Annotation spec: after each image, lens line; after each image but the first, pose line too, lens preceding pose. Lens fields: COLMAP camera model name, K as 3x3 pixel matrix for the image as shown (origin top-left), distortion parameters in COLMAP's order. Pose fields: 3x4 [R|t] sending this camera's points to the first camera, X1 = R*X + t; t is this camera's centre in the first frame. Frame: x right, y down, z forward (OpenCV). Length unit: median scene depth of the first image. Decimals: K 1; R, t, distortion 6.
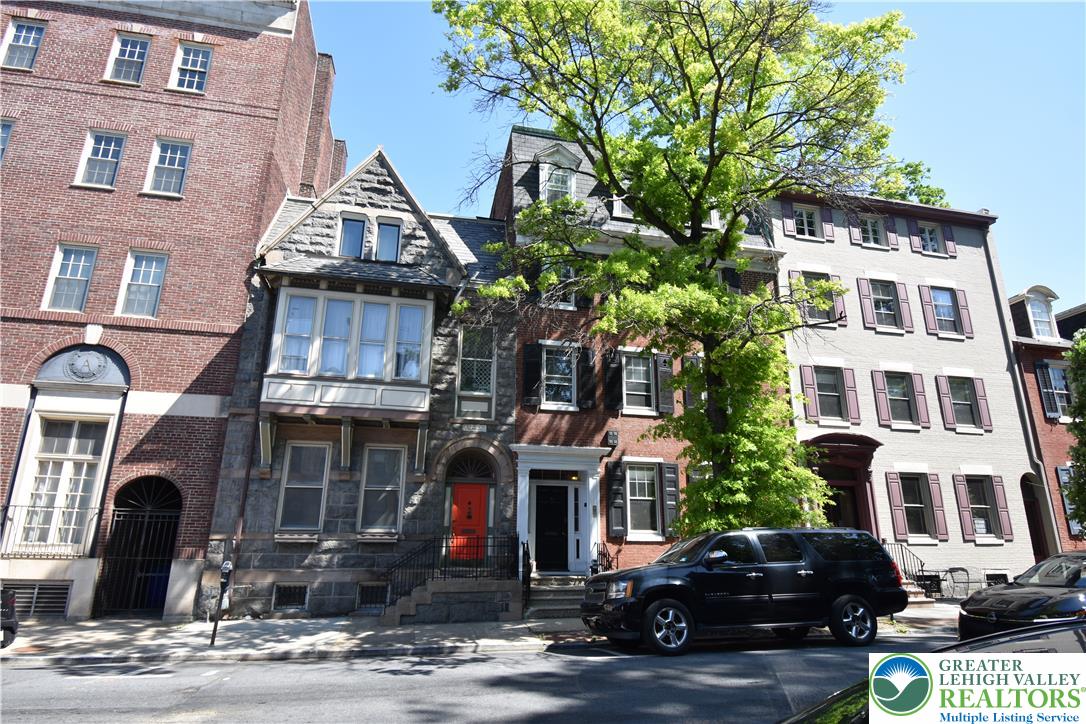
lens RADIAL K [[588.9, 0, 543.0], [0, 588.9, 362.0], [0, 0, 1]] dist [-0.003034, -0.000569]
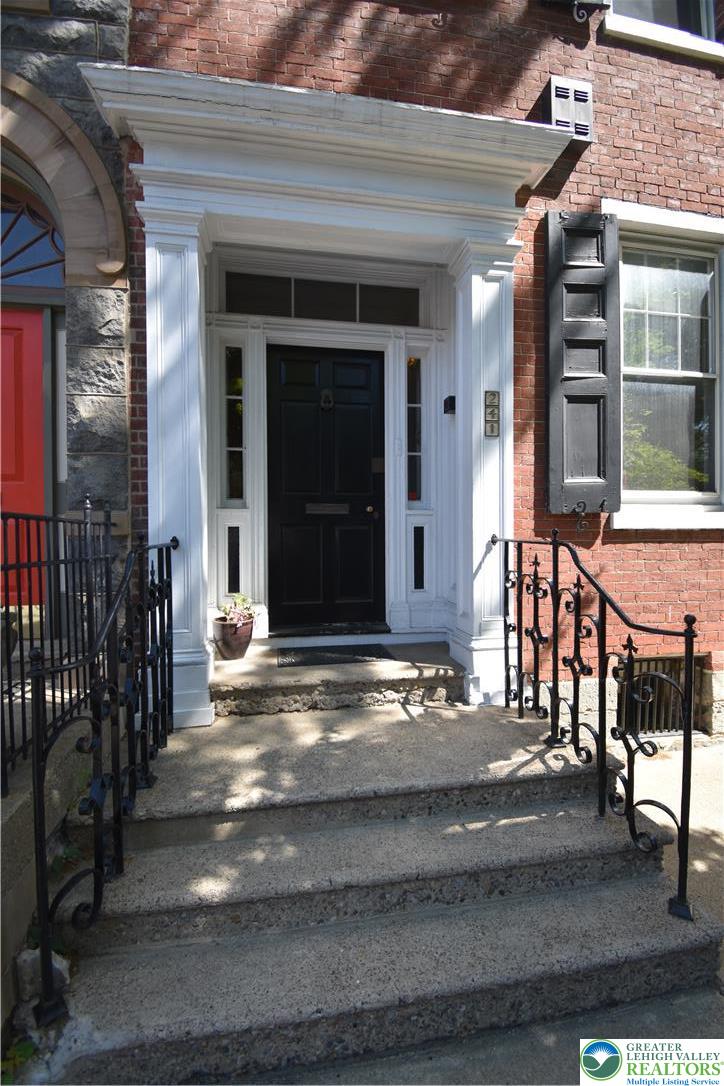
lens RADIAL K [[469.5, 0, 362.0], [0, 469.5, 543.0], [0, 0, 1]] dist [-0.000032, -0.000007]
pose [[0.998919, -0.018822, -0.042509, 0.040115], [0.029450, 0.963703, 0.265346, 0.242287], [0.035972, -0.266311, 0.963216, 0.768462]]
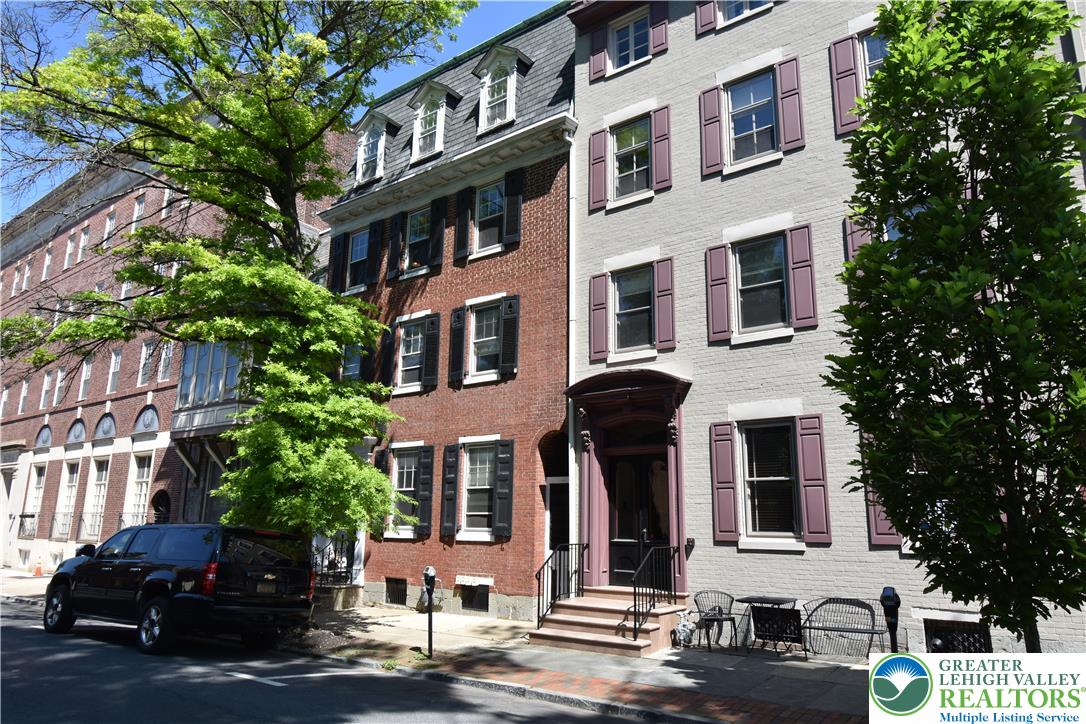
lens RADIAL K [[717.0, 0, 543.0], [0, 717.0, 362.0], [0, 0, 1]] dist [0.001037, 0.000154]
pose [[0.642893, -0.172116, -0.746368, 1.107313], [0.213197, 0.976129, -0.041460, 0.134338], [0.735687, -0.132469, 0.664241, 0.466145]]
